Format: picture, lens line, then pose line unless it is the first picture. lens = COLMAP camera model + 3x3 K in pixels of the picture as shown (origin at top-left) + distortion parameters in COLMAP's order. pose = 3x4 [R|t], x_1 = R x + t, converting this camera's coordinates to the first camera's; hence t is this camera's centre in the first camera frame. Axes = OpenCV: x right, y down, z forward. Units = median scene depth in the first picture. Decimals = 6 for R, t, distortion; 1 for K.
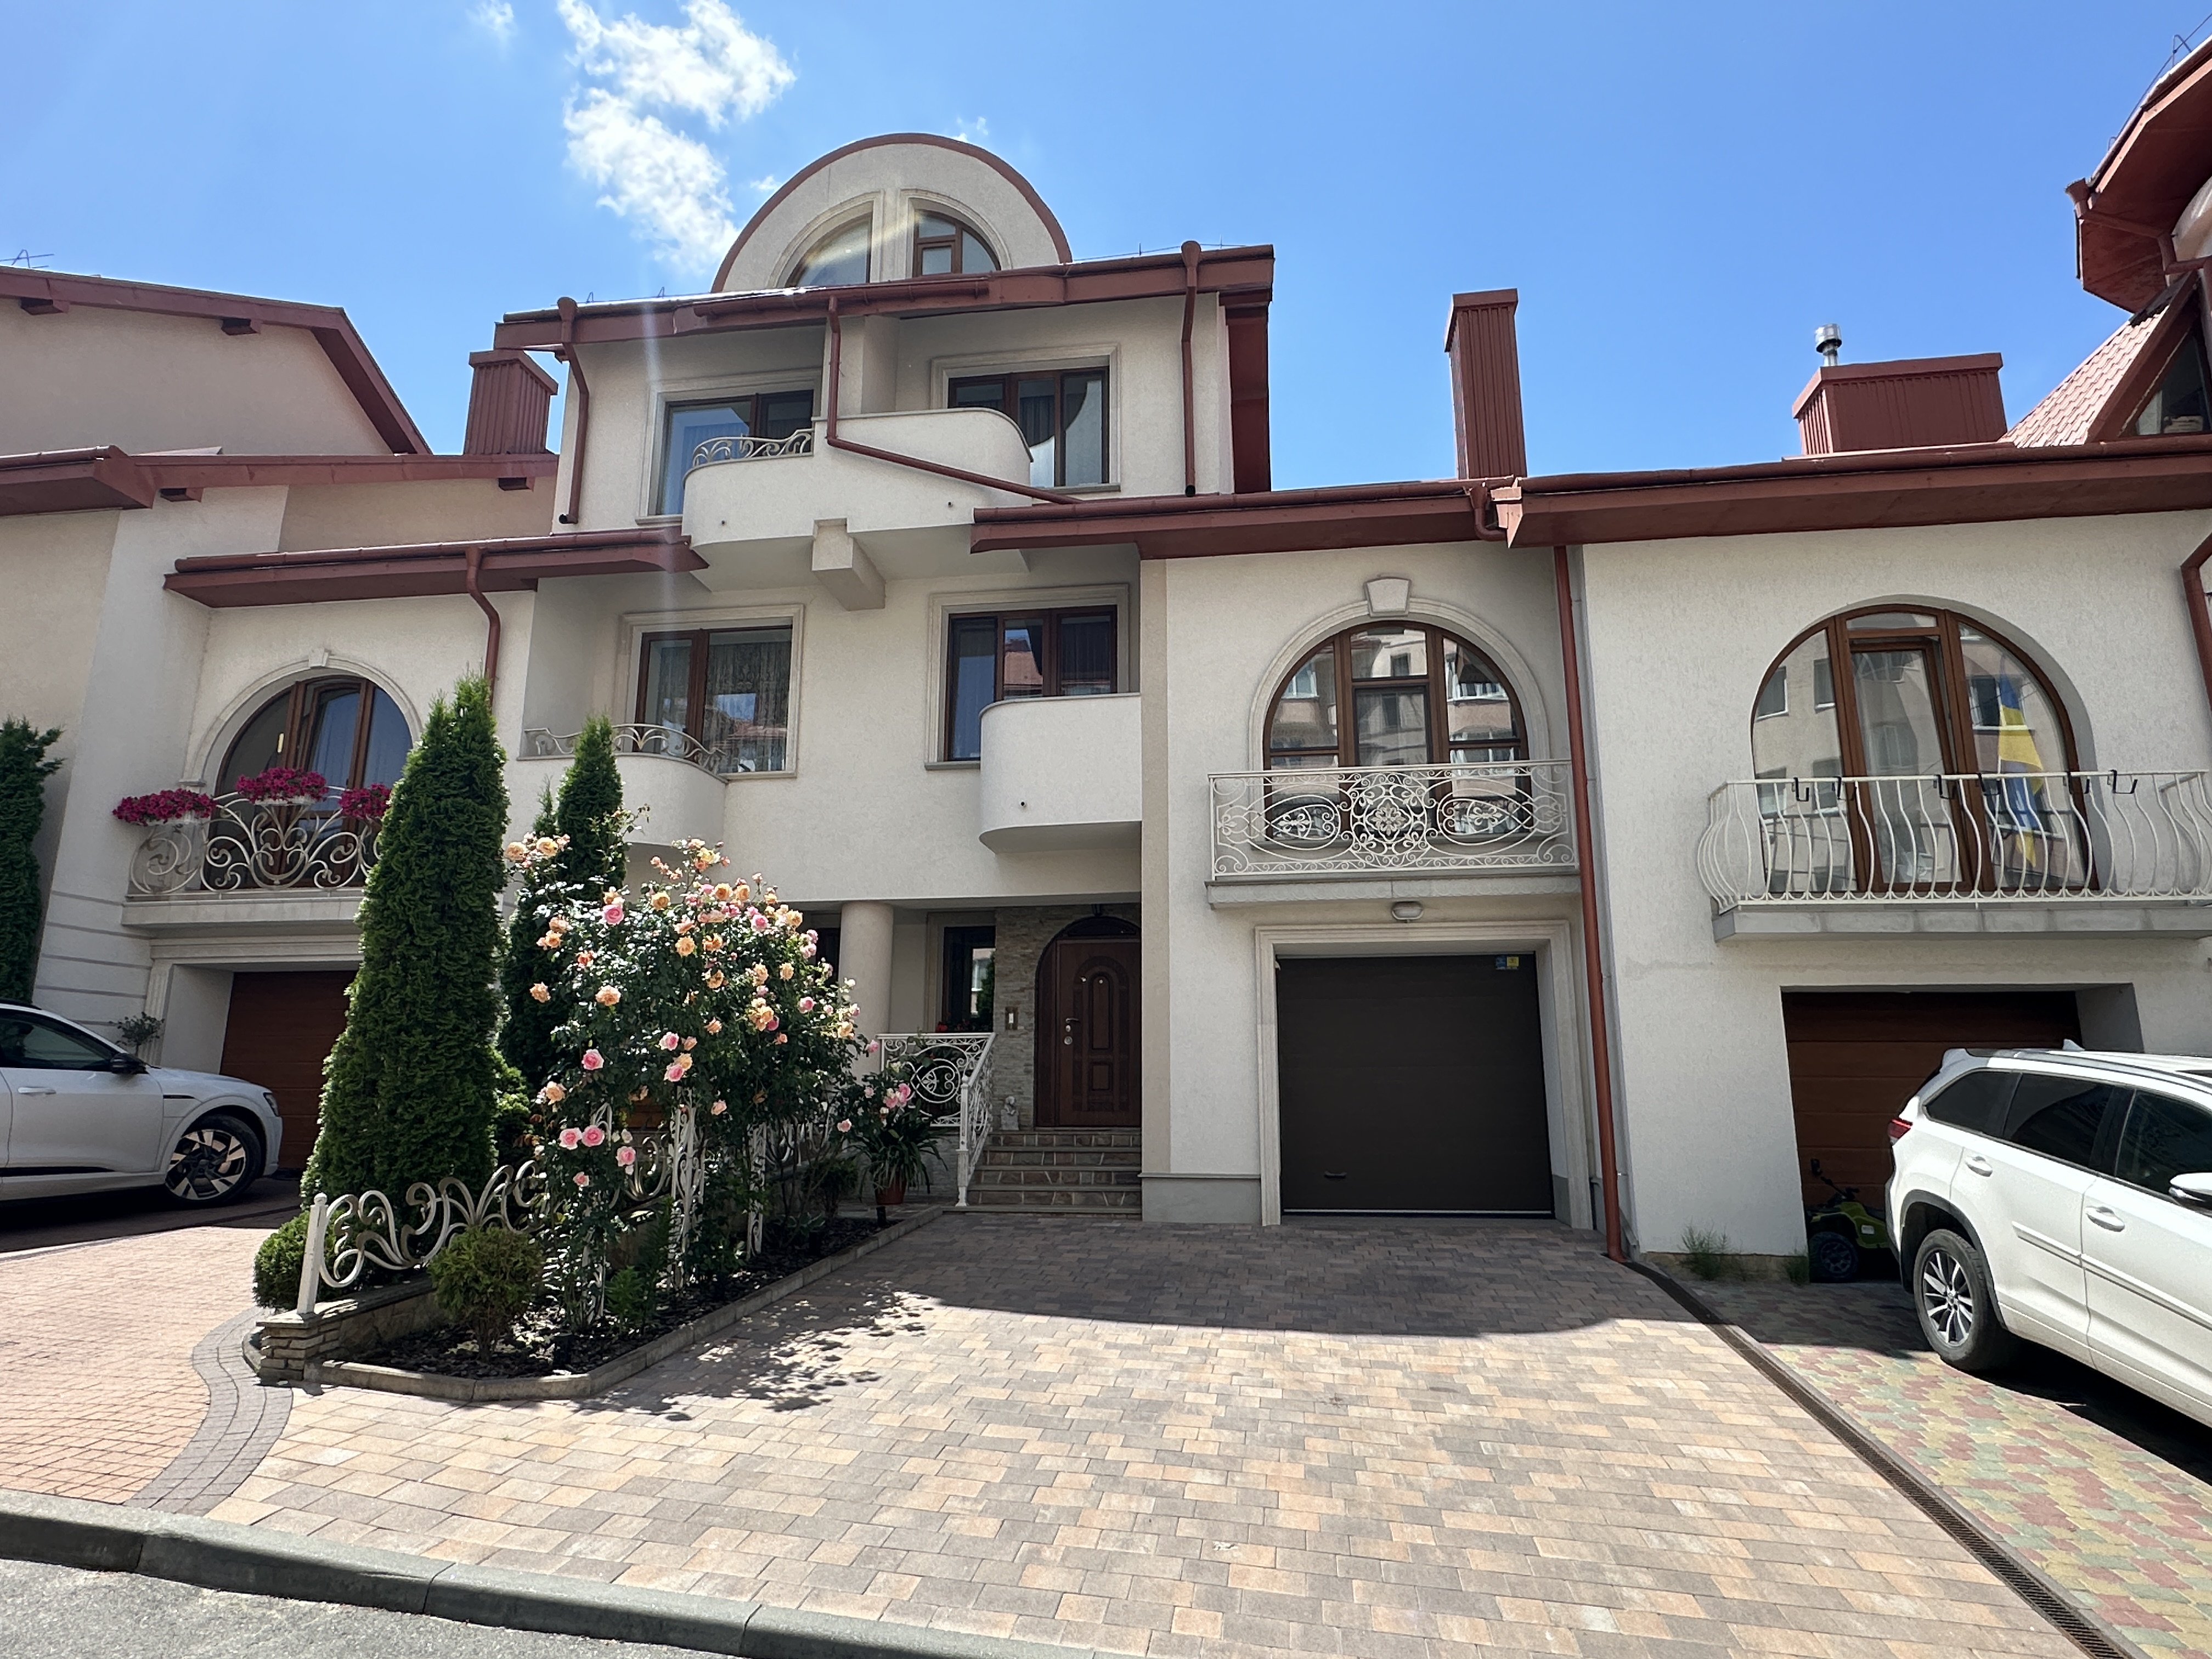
lens RADIAL K [[1254.1, 0, 1106.0], [0, 1254.1, 829.5], [0, 0, 1]] dist [0.002515, 0.000449]
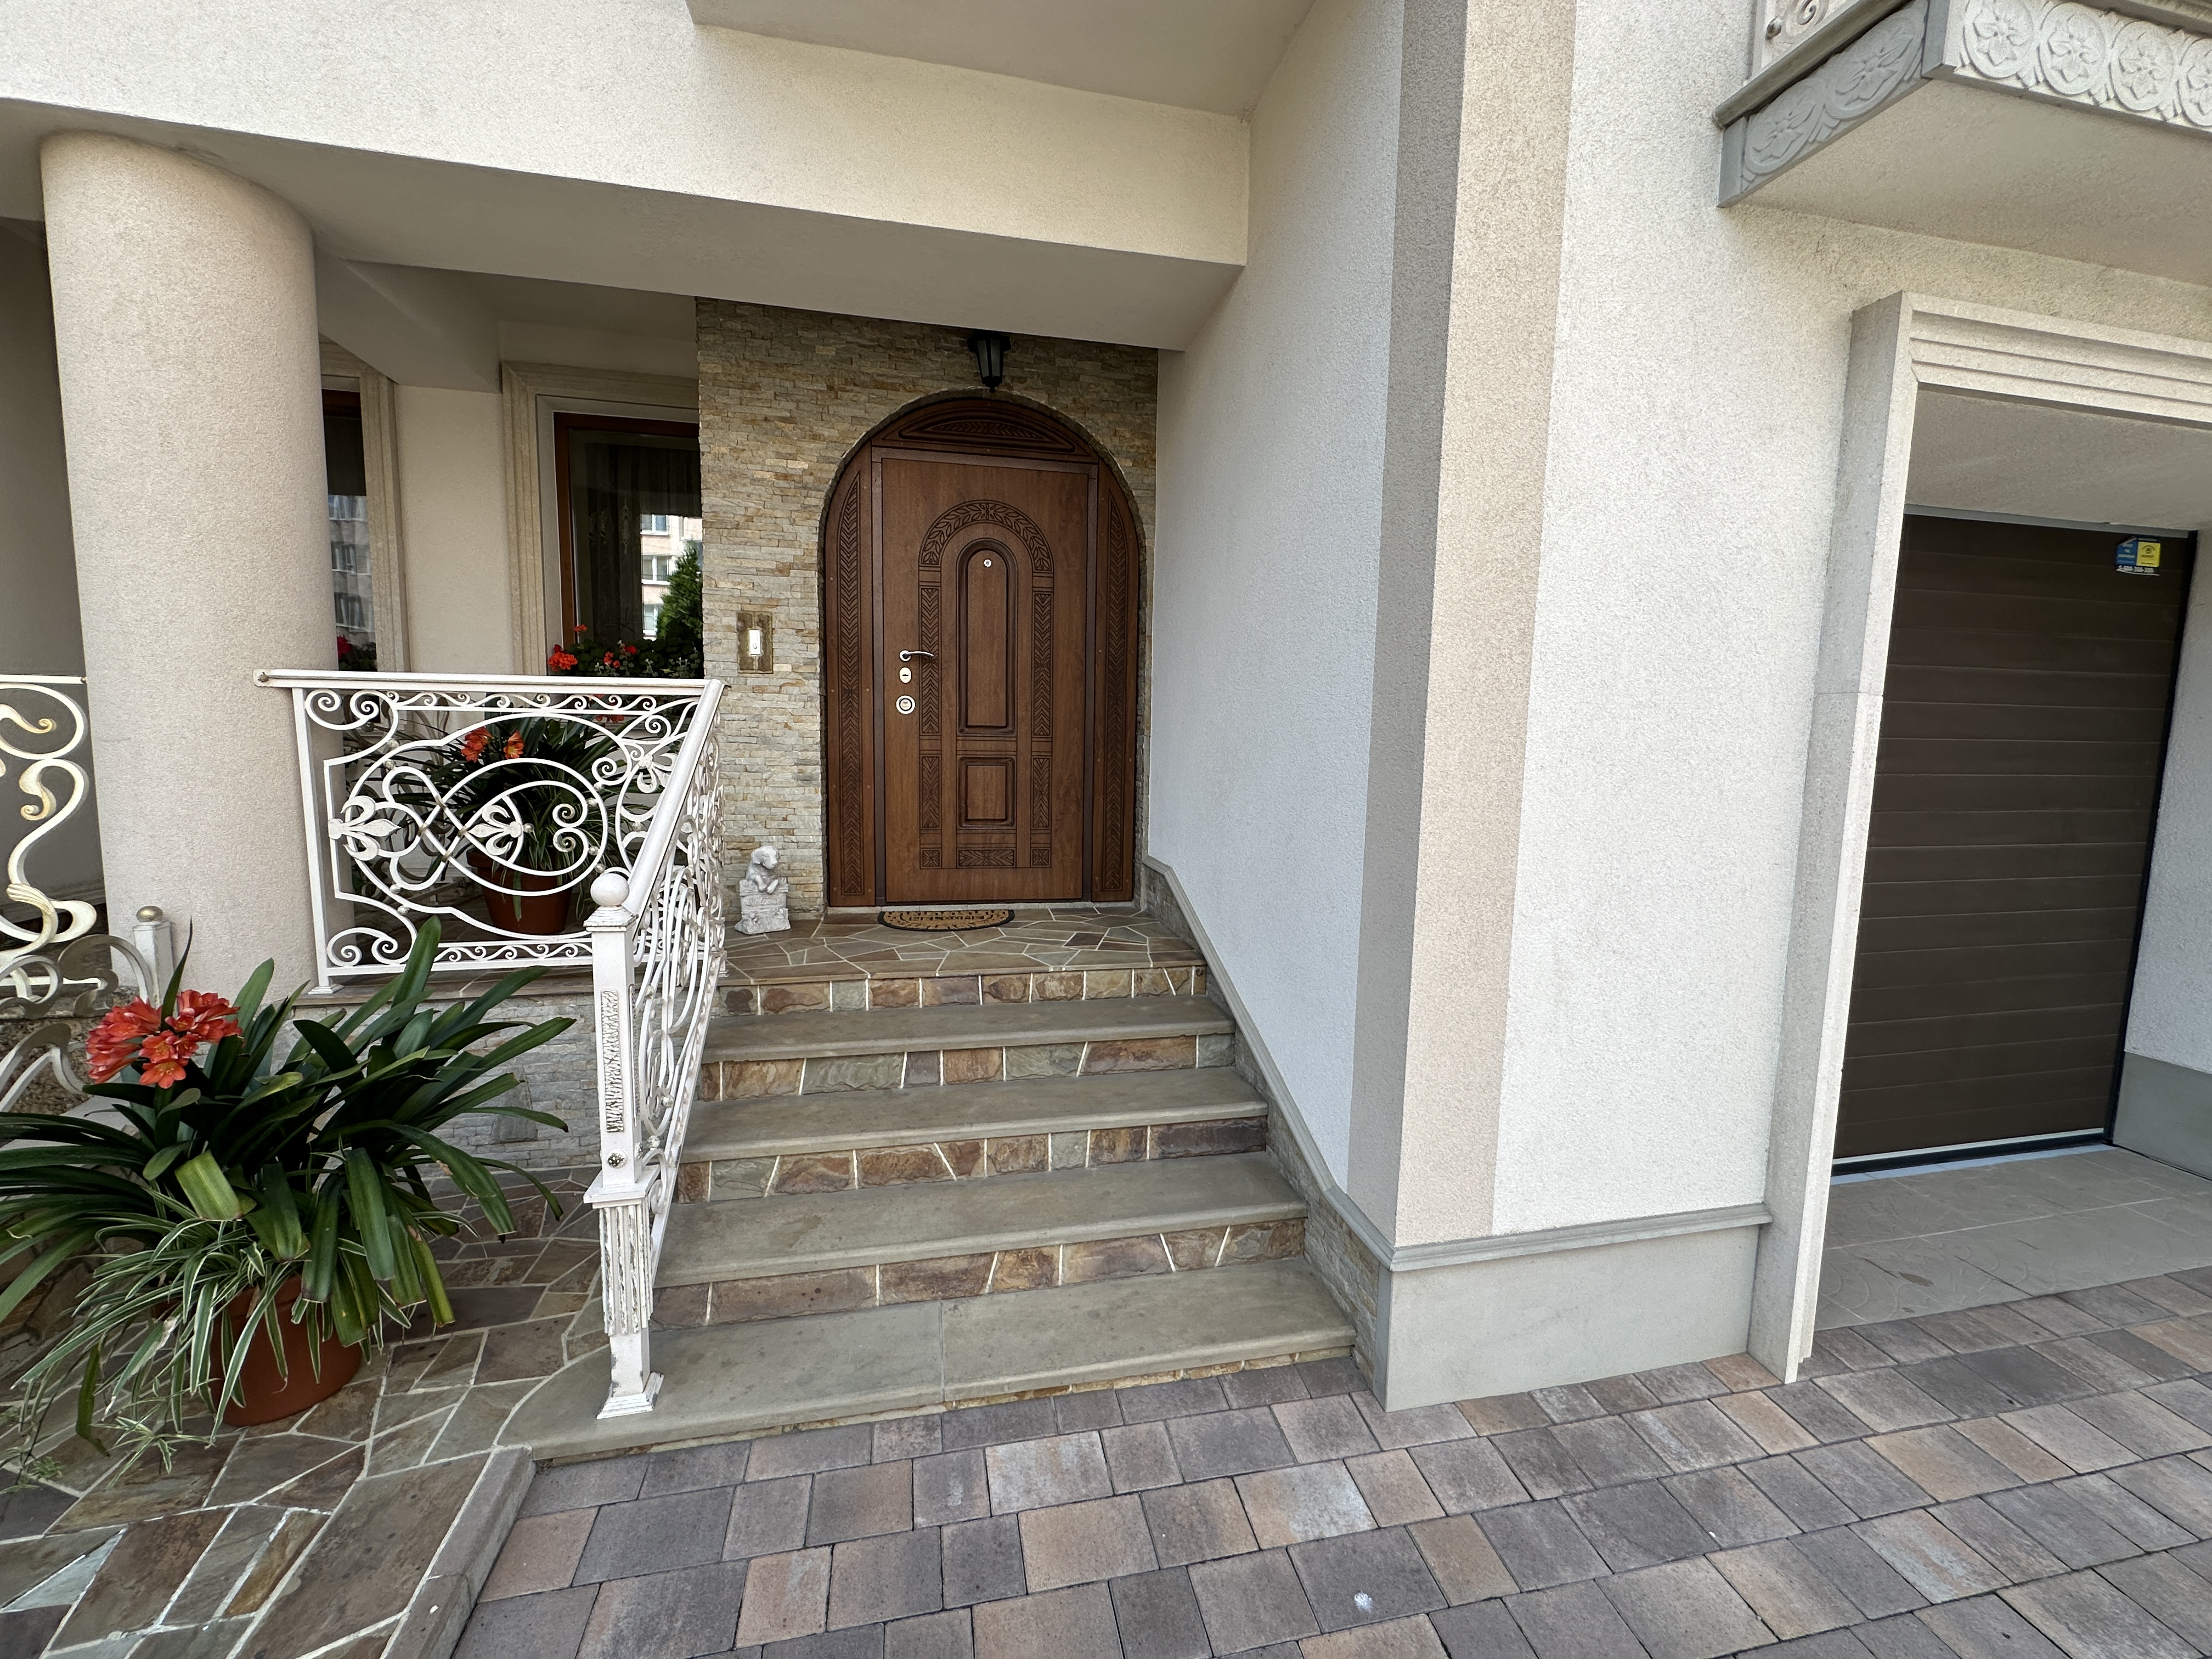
lens RADIAL K [[883.6, 0, 1106.1], [0, 883.6, 827.4], [0, 0, 1]] dist [-0.003253, 0.000811]
pose [[0.935420, -0.020351, 0.352952, -0.077006], [-0.092985, 0.949030, 0.301156, 0.121124], [-0.341091, -0.314527, 0.885850, 0.757004]]
